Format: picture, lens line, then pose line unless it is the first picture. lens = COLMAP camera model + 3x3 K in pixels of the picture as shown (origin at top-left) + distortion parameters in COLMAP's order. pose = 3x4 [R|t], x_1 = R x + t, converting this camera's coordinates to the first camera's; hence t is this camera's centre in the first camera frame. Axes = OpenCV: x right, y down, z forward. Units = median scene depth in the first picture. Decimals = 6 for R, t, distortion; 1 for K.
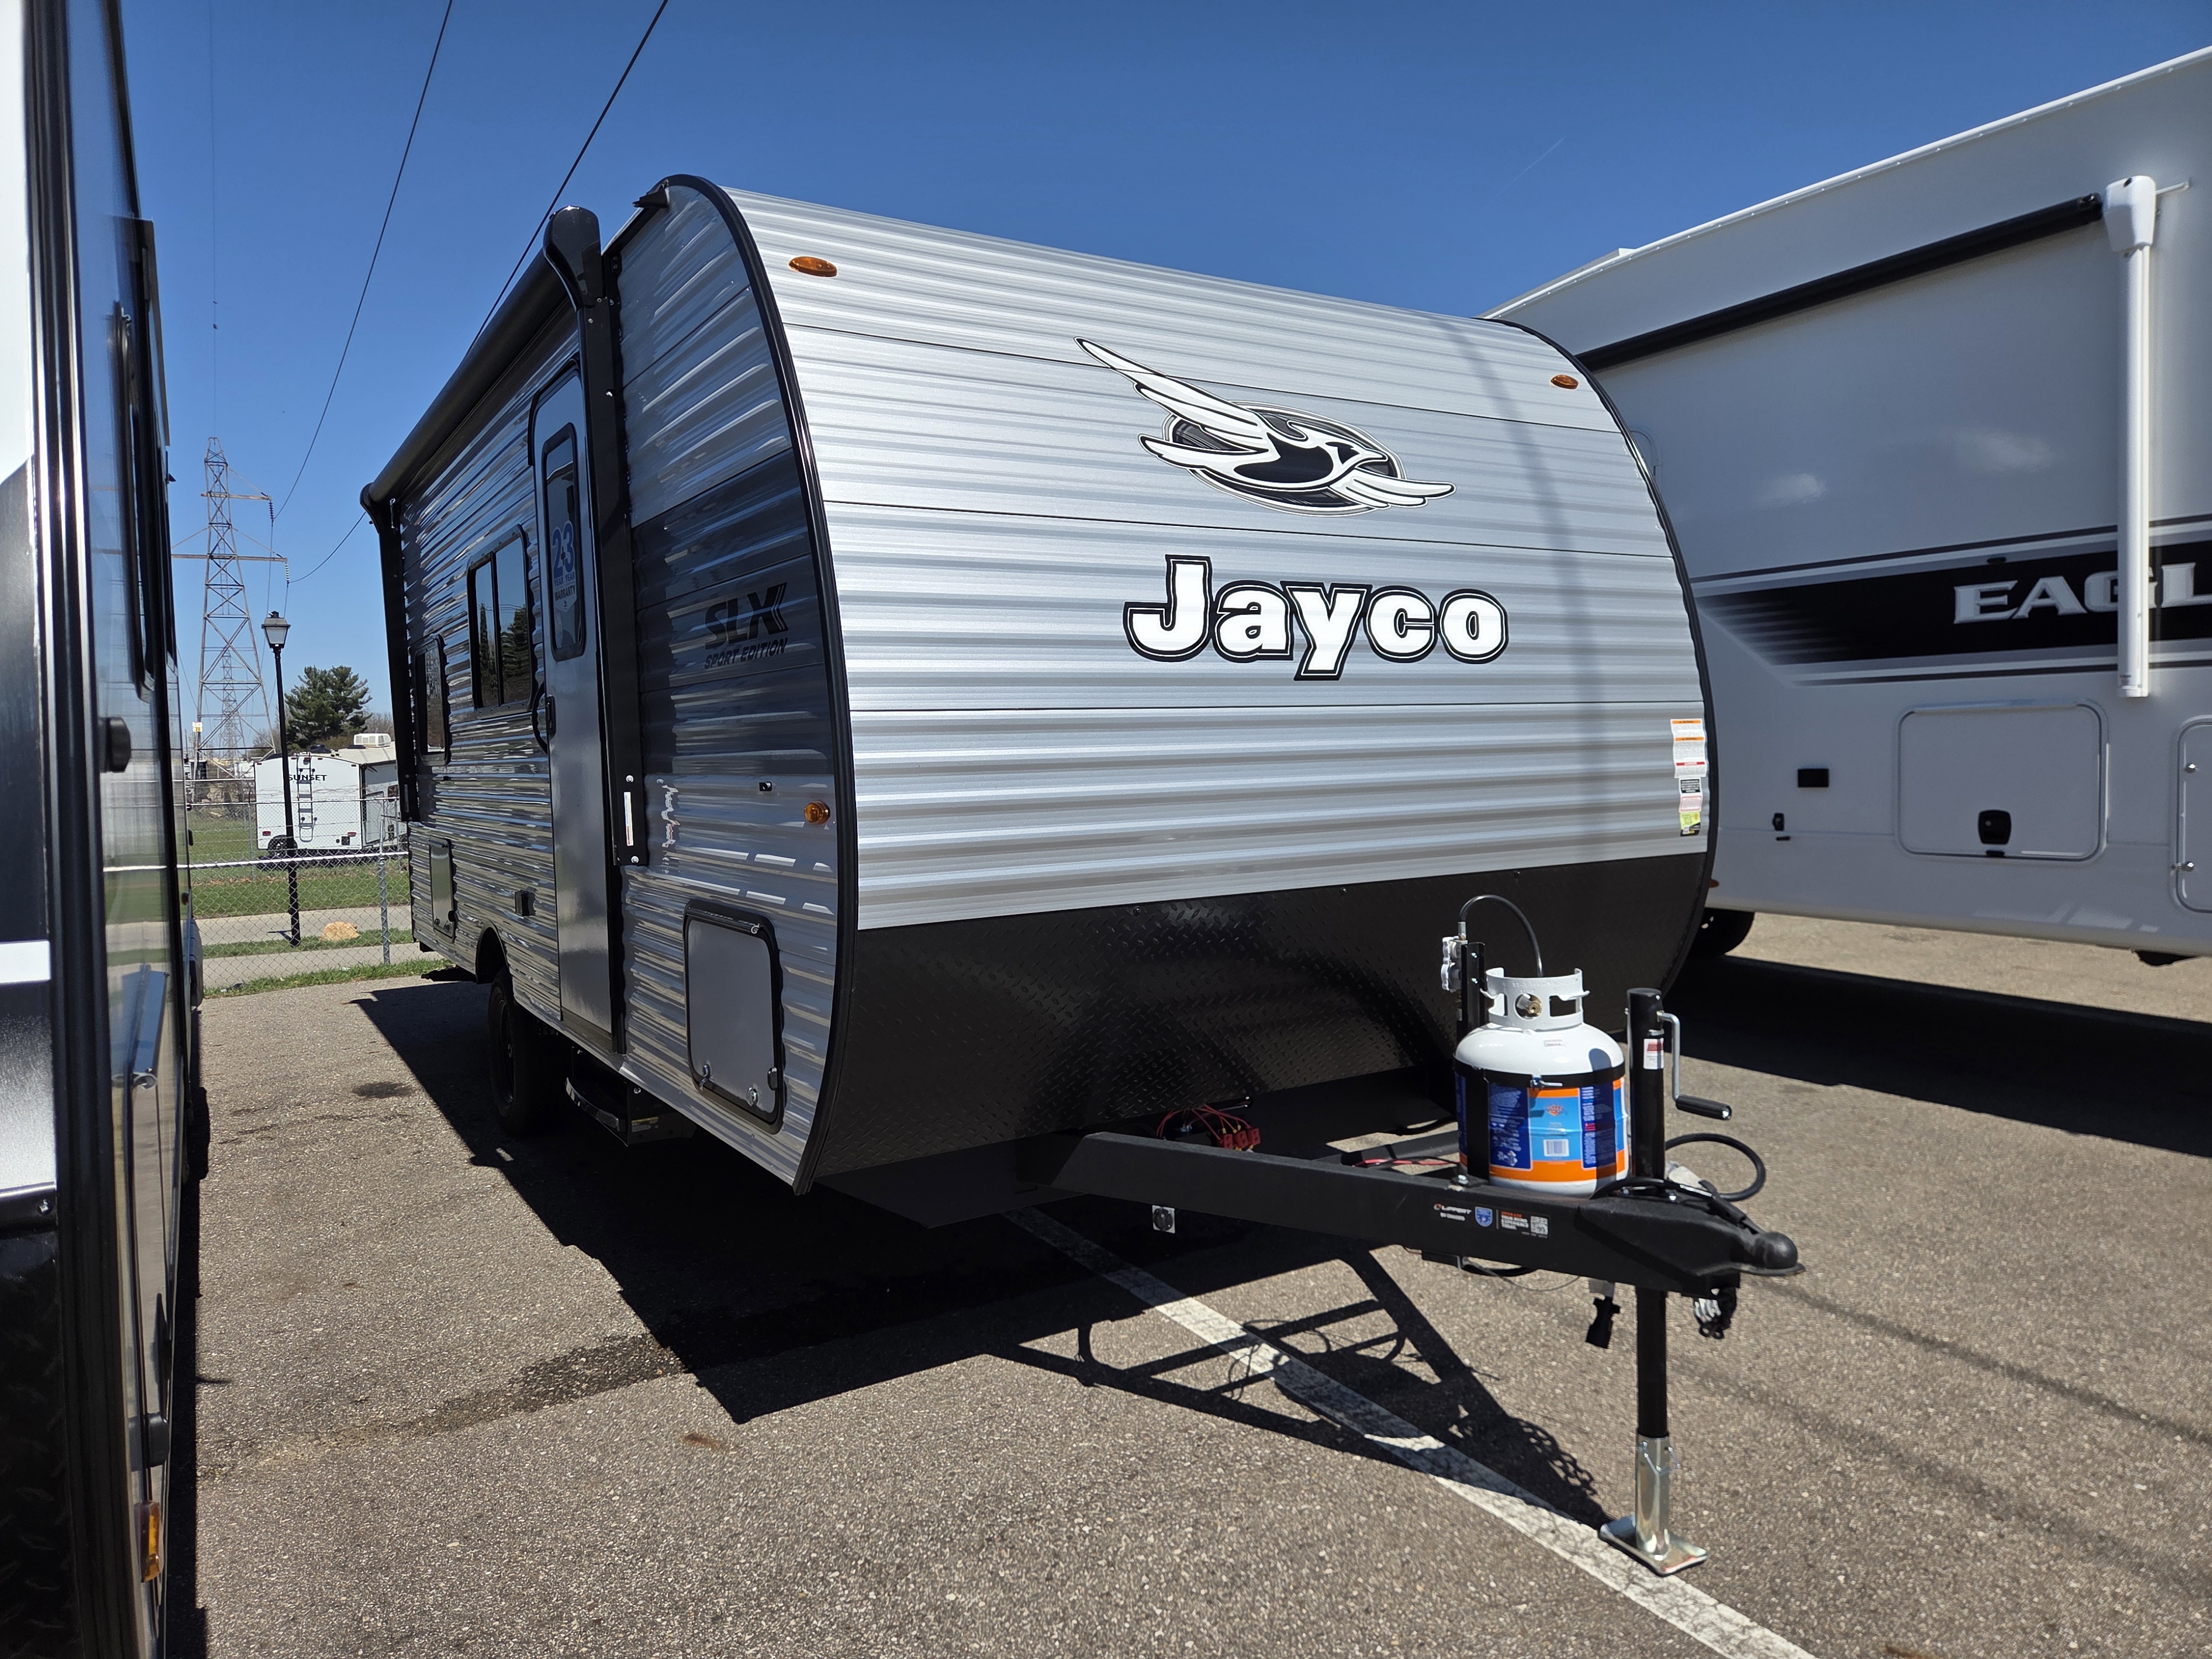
lens RADIAL K [[1485.1, 0, 1107.0], [0, 1485.1, 821.5], [0, 0, 1]] dist [0.069618, -0.059525]
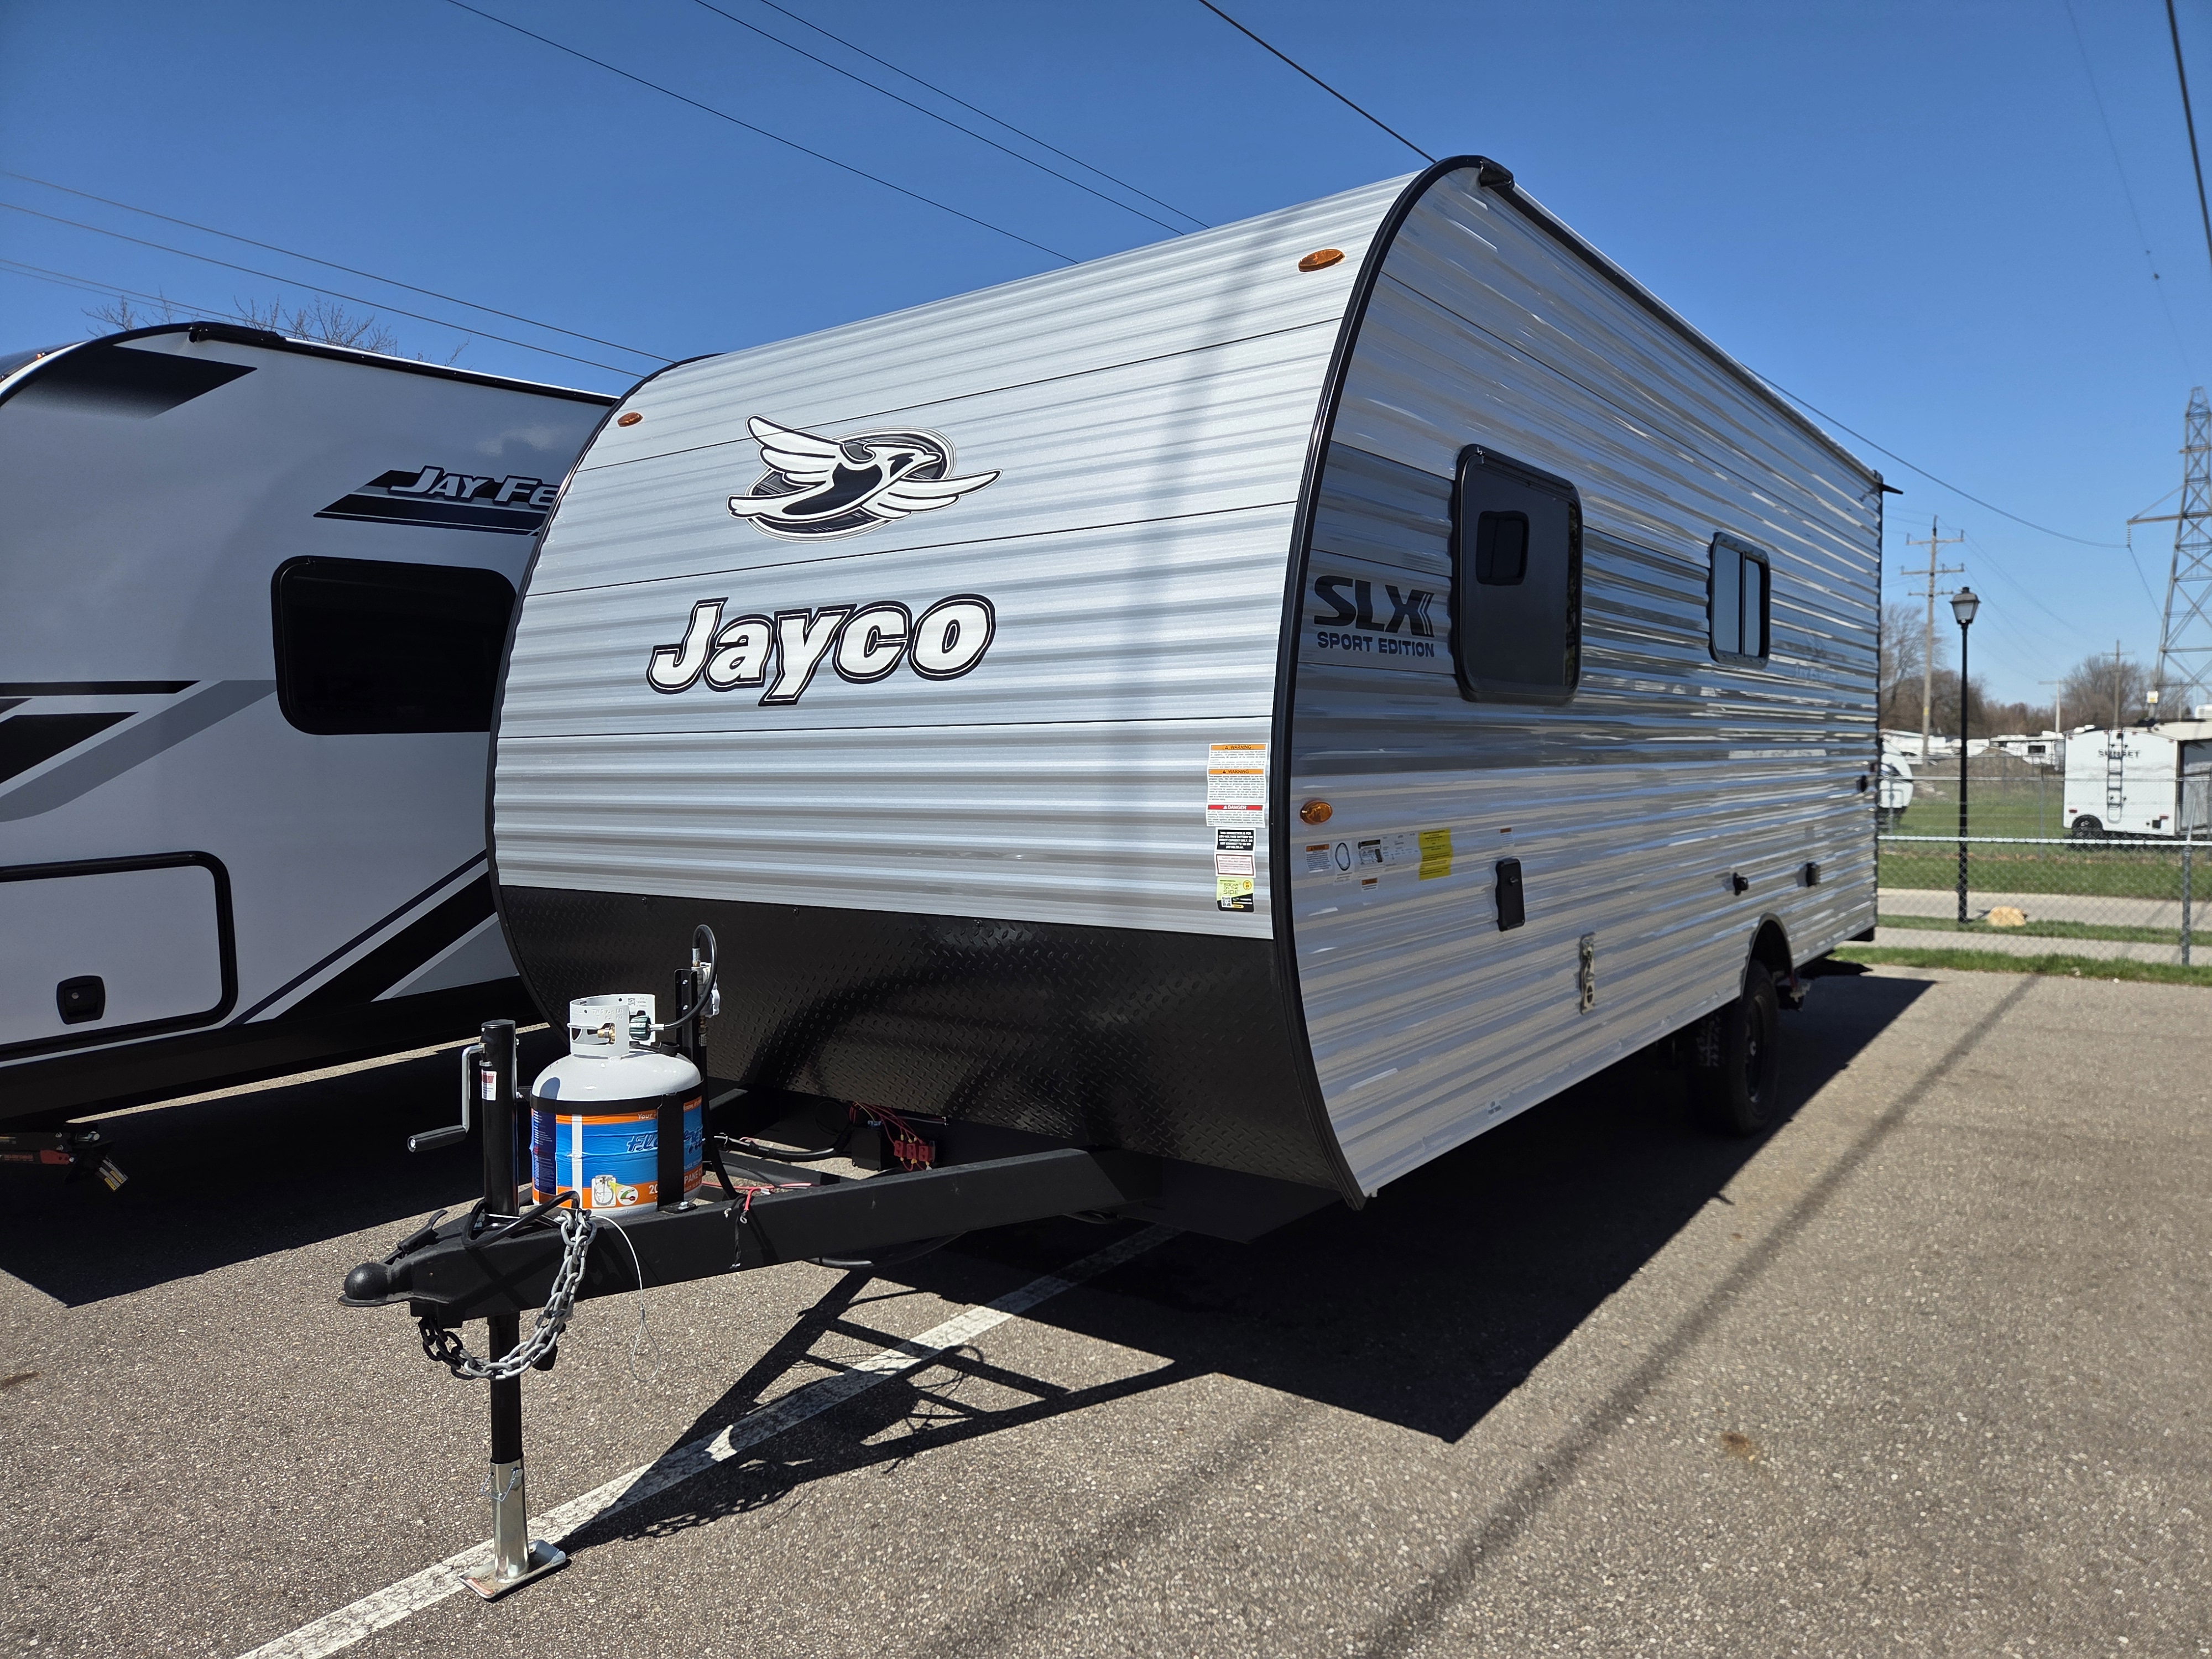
lens RADIAL K [[1485.1, 0, 1107.0], [0, 1485.1, 818.4], [0, 0, 1]] dist [0.069618, -0.059525]
pose [[0.373967, 0.061315, -0.925413, 1.120314], [-0.044686, 0.997845, 0.048056, -0.071402], [0.926365, 0.023382, 0.375900, 0.770645]]
